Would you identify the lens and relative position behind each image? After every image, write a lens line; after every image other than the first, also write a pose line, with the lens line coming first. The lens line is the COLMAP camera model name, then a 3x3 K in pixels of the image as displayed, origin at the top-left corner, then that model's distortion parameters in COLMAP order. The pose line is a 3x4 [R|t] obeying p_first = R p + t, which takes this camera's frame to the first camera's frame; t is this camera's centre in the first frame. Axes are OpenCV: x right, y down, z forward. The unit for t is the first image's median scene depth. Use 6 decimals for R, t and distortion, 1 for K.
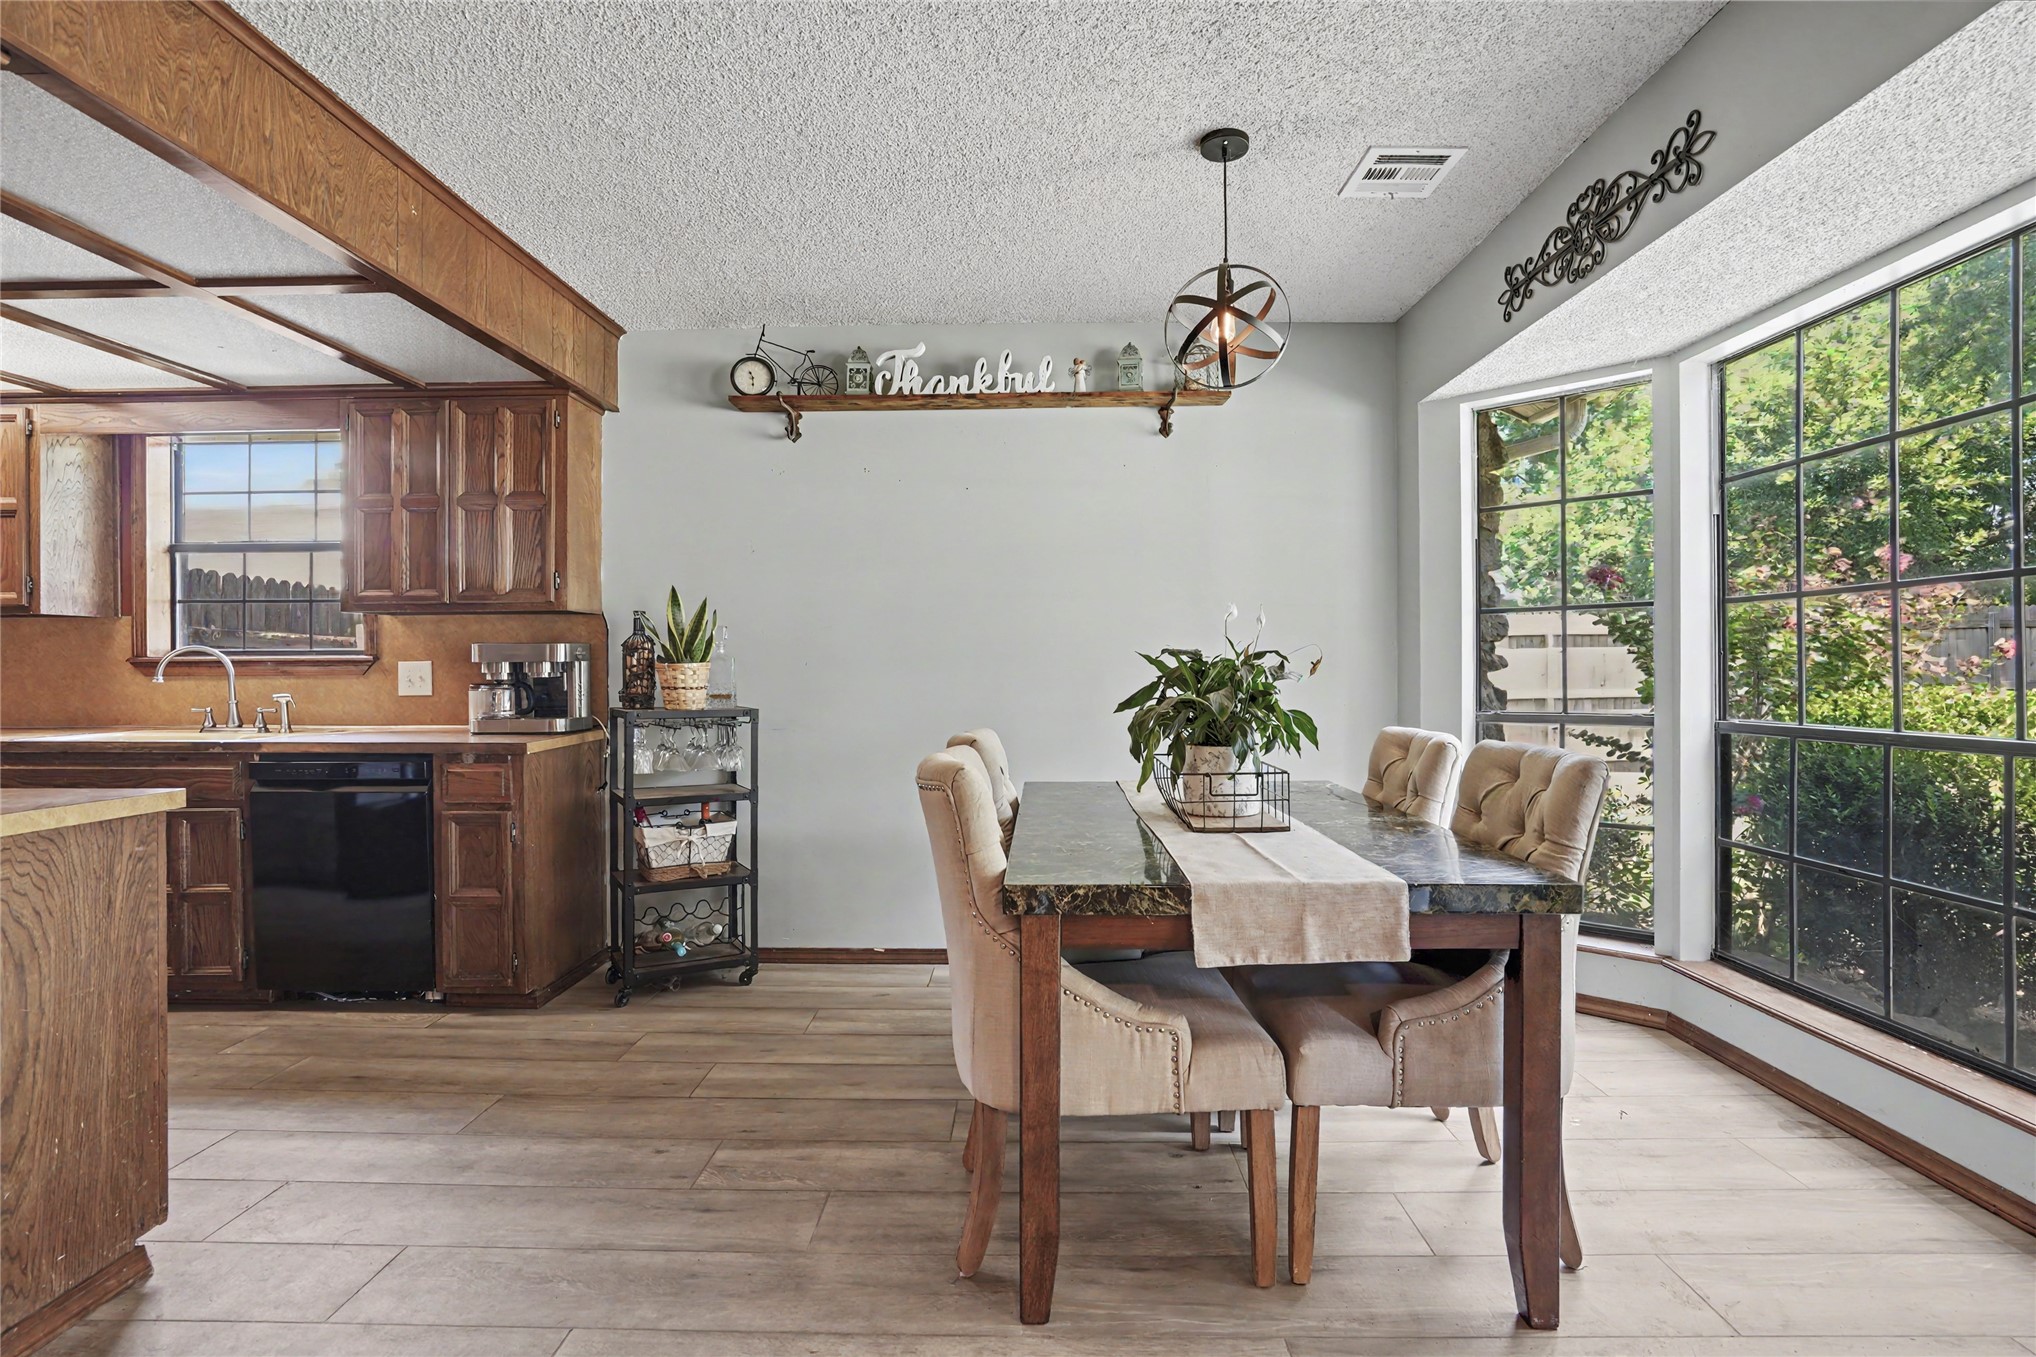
lens RADIAL K [[986.7, 0, 1009.3], [0, 986.7, 675.2], [0, 0, 1]] dist [-0.029545, -0.000490]
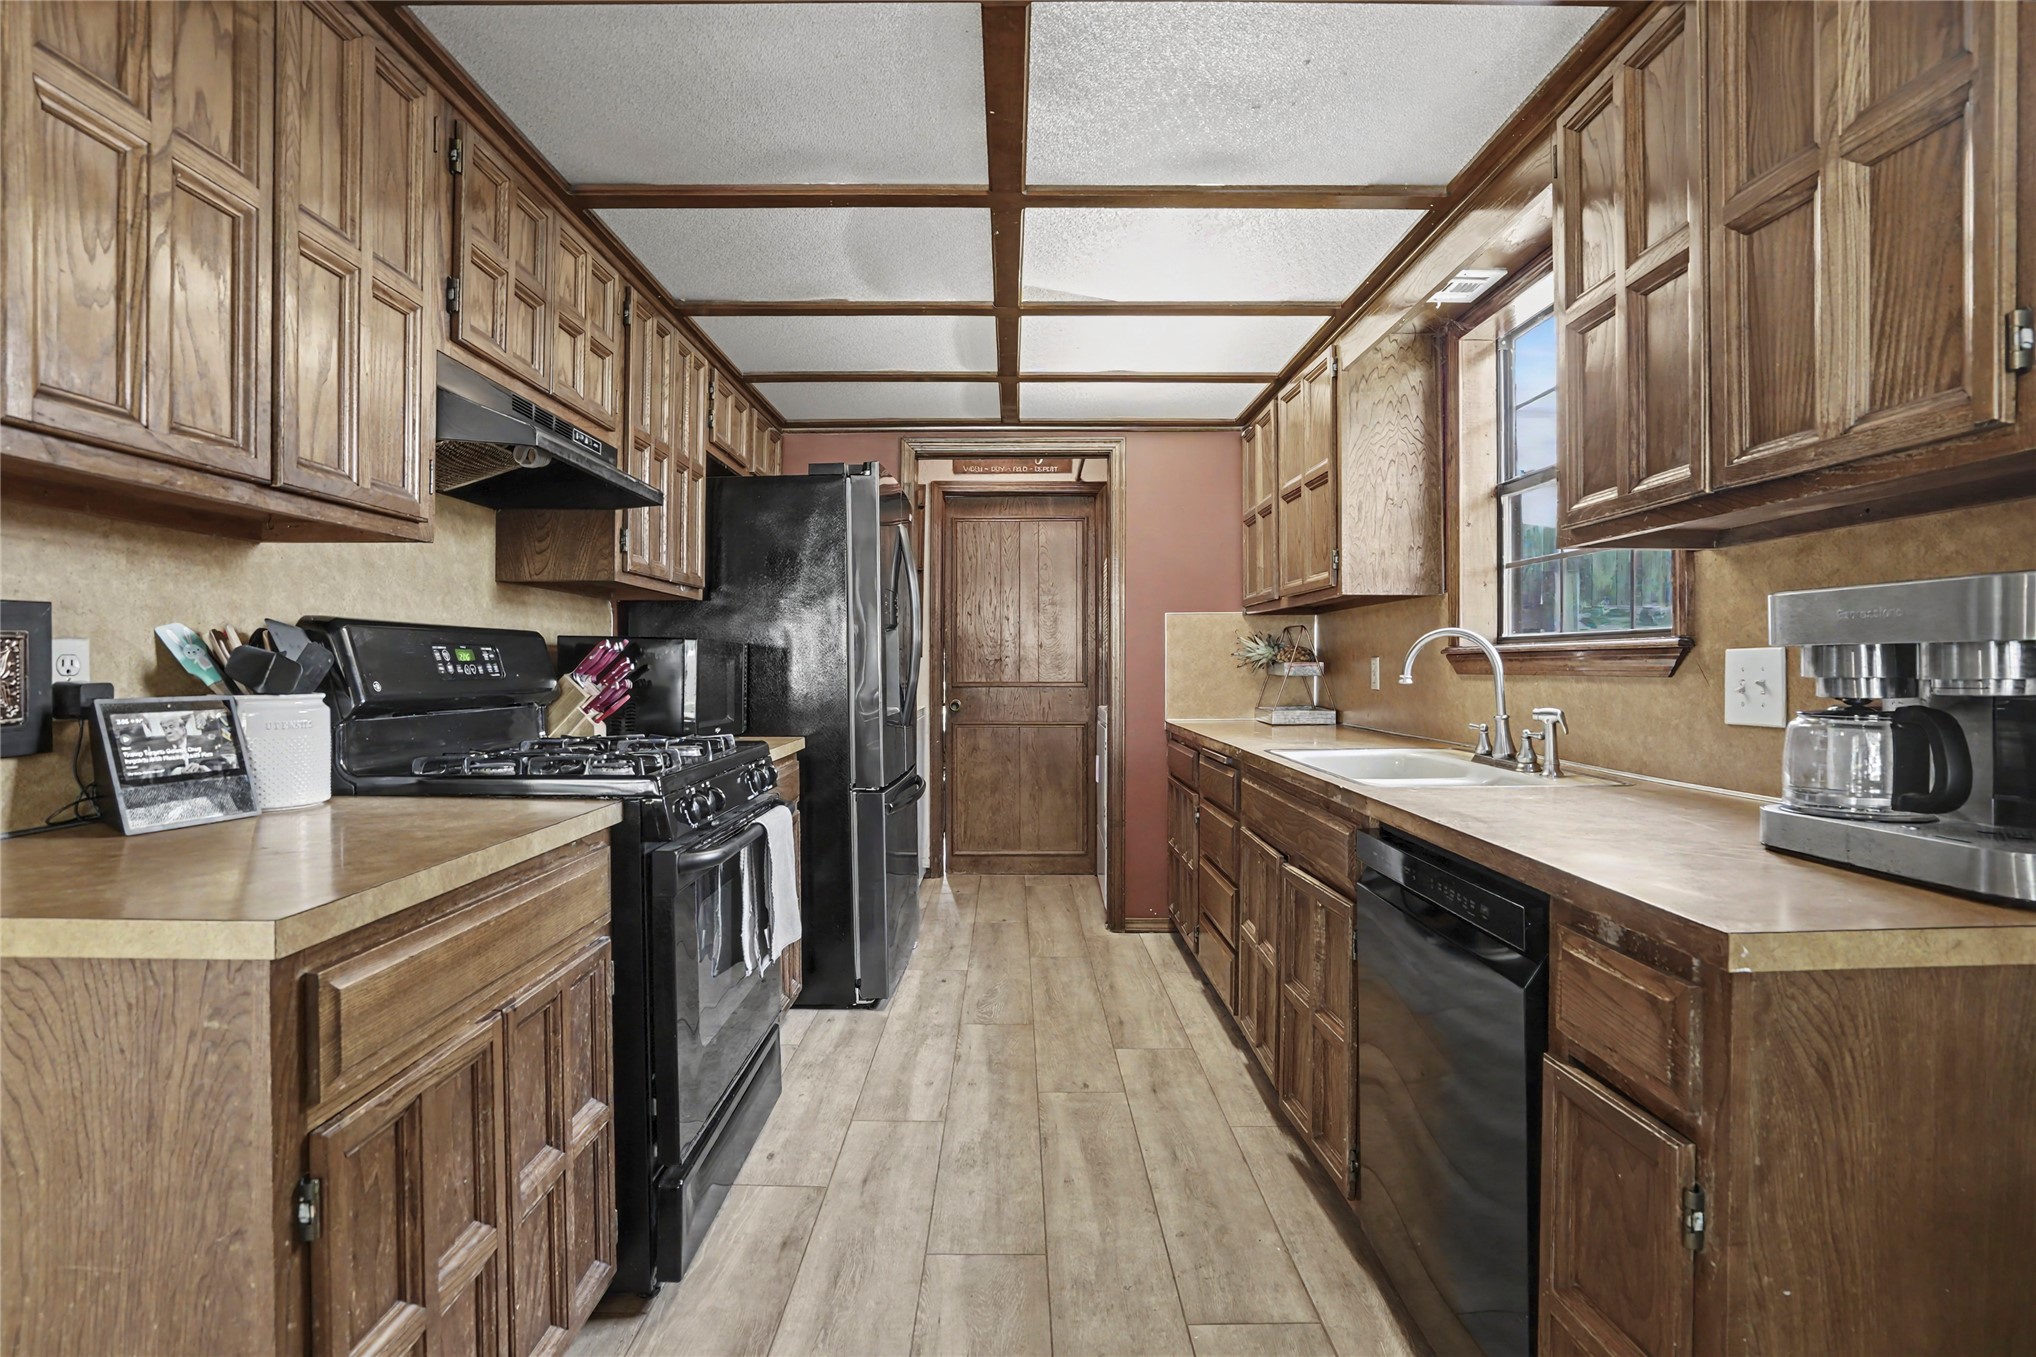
lens RADIAL K [[980.1, 0, 1009.0], [0, 980.1, 676.7], [0, 0, 1]] dist [-0.043922, 0.017211]
pose [[0.030806, 0.015346, -0.999408, -0.201952], [-0.009526, 0.999841, 0.015059, -0.004883], [0.999480, 0.009056, 0.030947, 0.699336]]
